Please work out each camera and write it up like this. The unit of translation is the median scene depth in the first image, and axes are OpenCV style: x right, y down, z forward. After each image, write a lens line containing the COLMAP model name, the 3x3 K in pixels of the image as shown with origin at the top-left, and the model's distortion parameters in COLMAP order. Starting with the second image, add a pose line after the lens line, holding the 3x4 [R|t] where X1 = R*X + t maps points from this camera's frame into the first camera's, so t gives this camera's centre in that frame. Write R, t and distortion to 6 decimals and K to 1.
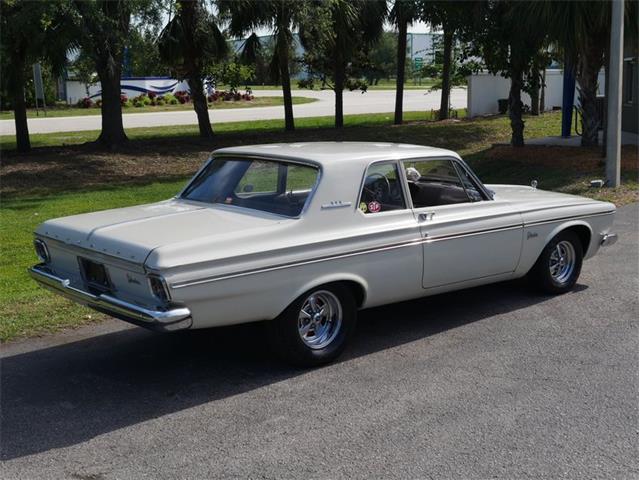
lens RADIAL K [[878.5, 0, 321.8], [0, 878.5, 235.7], [0, 0, 1]] dist [0.007608, 0.000000]
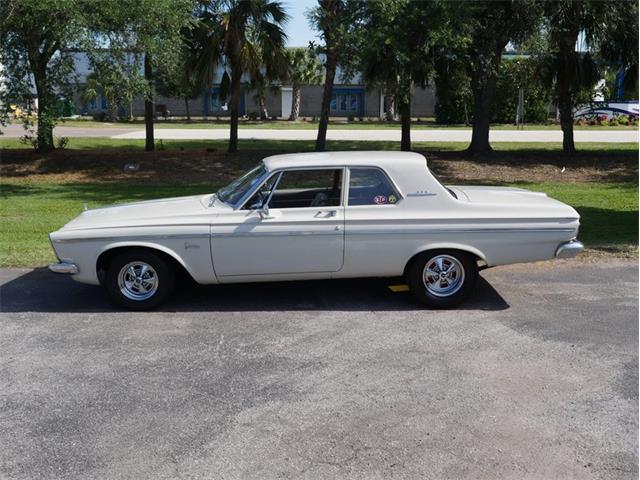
lens RADIAL K [[684.0, 0, 329.7], [0, 684.0, 239.2], [0, 0, 1]] dist [-0.021049, 0.000000]
pose [[0.775545, 0.146354, -0.614093, 0.324231], [-0.131152, 0.988885, 0.070042, -0.034739], [0.617518, 0.026219, 0.786119, 0.162239]]
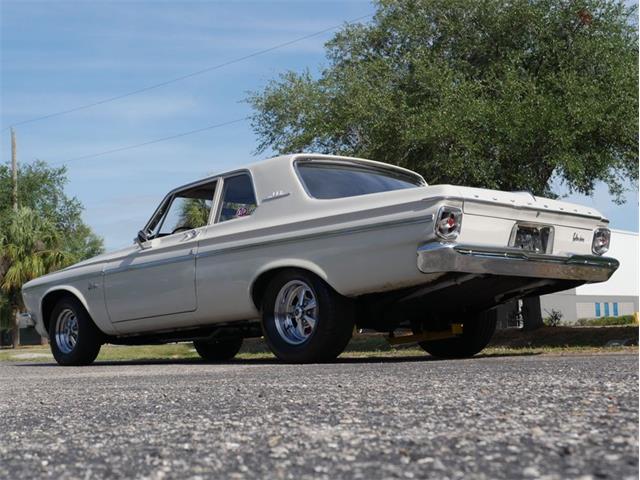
lens RADIAL K [[991.8, 0, 324.1], [0, 991.8, 224.8], [0, 0, 1]] dist [0.018138, 0.000000]
pose [[0.031548, -0.108885, -0.993554, 0.516149], [-0.149065, 0.982419, -0.112398, 0.013064], [0.988324, 0.151650, 0.014762, 0.511325]]
